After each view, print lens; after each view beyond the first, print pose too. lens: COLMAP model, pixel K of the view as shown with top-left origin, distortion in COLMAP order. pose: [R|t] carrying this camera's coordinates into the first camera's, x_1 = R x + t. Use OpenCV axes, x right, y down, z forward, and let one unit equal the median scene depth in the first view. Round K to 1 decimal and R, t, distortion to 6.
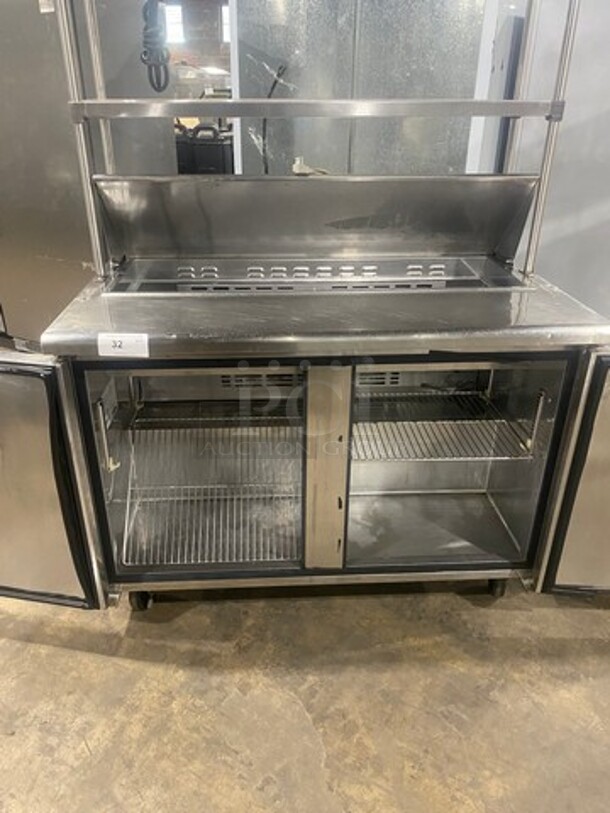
lens RADIAL K [[621.0, 0, 305.0], [0, 621.0, 406.5], [0, 0, 1]] dist [0.003589, 0.009169]
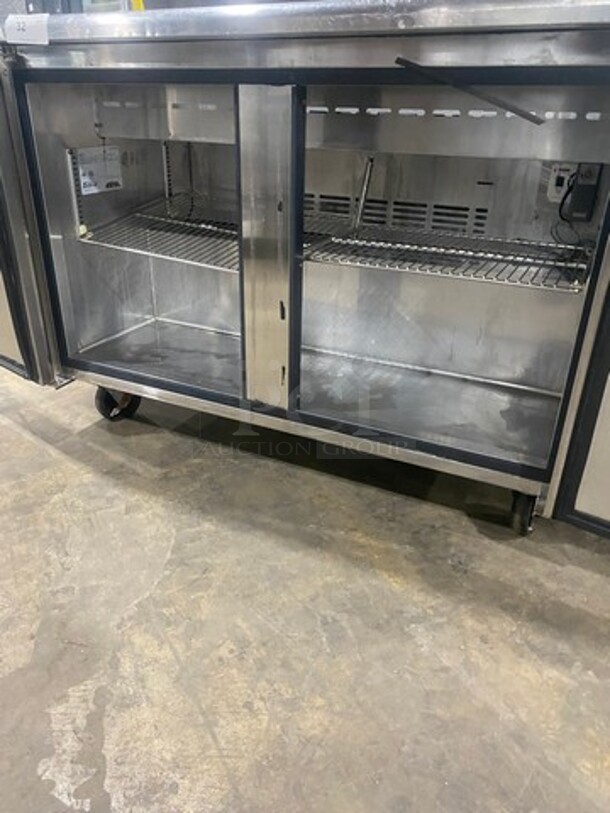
lens RADIAL K [[621.0, 0, 305.0], [0, 621.0, 406.5], [0, 0, 1]] dist [0.003589, 0.009169]
pose [[0.875964, 0.226042, -0.426136, 0.414885], [-0.226210, 0.972743, 0.050990, 0.220300], [0.426047, 0.051731, 0.903221, 0.332867]]
